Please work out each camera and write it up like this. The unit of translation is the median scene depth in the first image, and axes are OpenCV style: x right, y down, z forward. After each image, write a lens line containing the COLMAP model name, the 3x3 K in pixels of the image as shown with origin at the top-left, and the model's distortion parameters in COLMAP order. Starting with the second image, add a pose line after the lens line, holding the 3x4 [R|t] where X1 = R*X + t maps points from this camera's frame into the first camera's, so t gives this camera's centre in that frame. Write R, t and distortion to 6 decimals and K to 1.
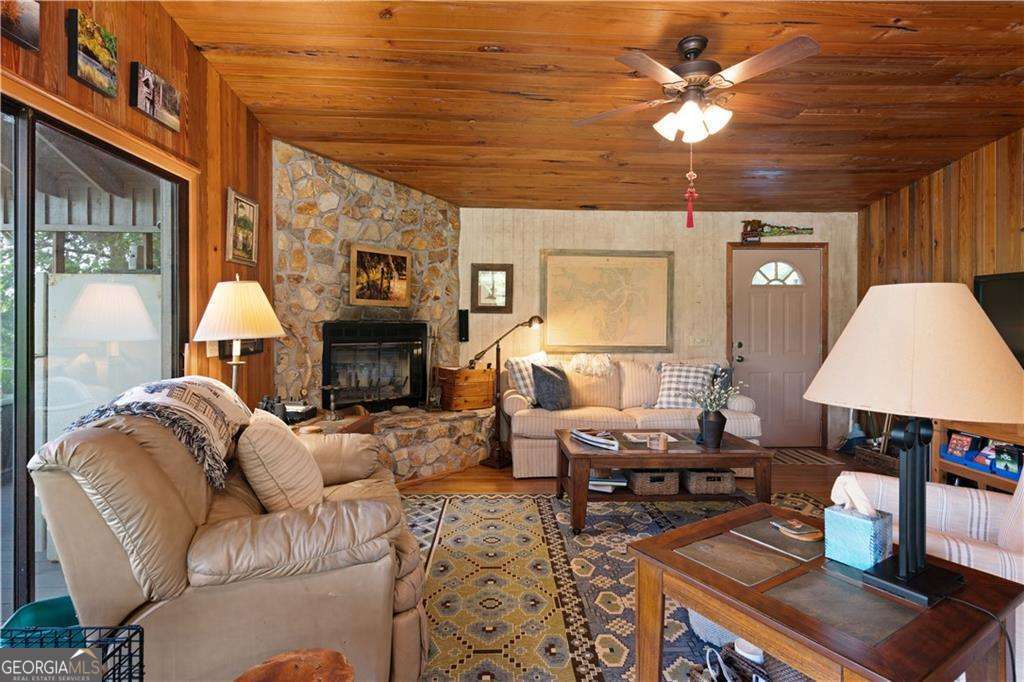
lens RADIAL K [[491.4, 0, 529.7], [0, 491.4, 327.5], [0, 0, 1]] dist [0.003189, -0.001860]
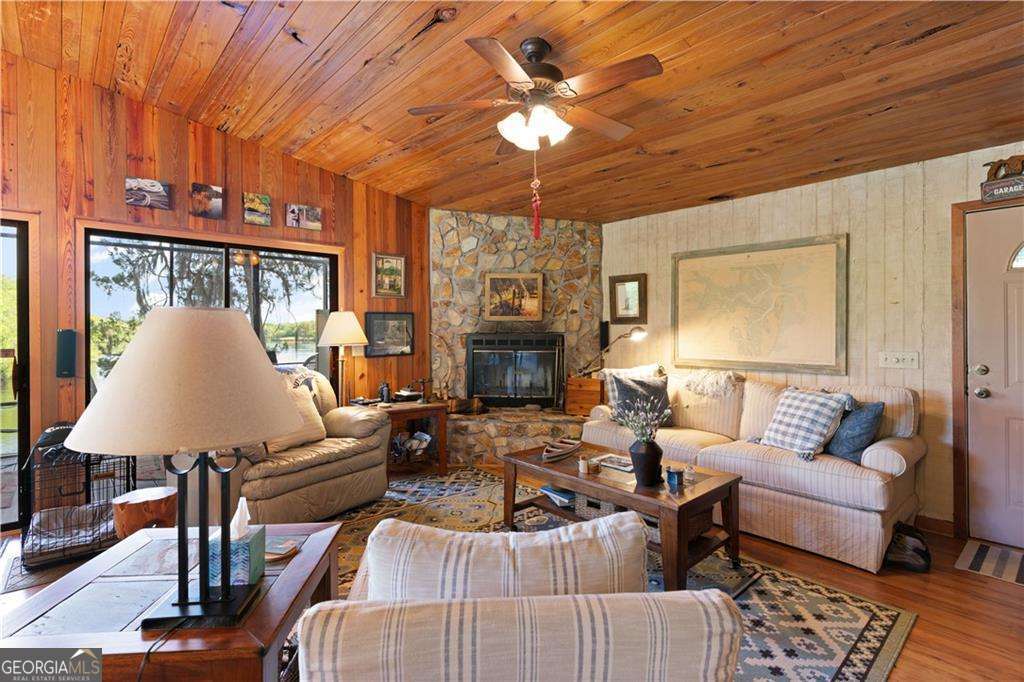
lens RADIAL K [[491.4, 0, 519.2], [0, 491.4, 336.7], [0, 0, 1]] dist [0.003189, -0.001860]
pose [[0.648466, 0.003422, -0.761236, 0.597074], [-0.001440, 0.999994, 0.003268, -0.007256], [0.761243, -0.001023, 0.648466, 0.202359]]
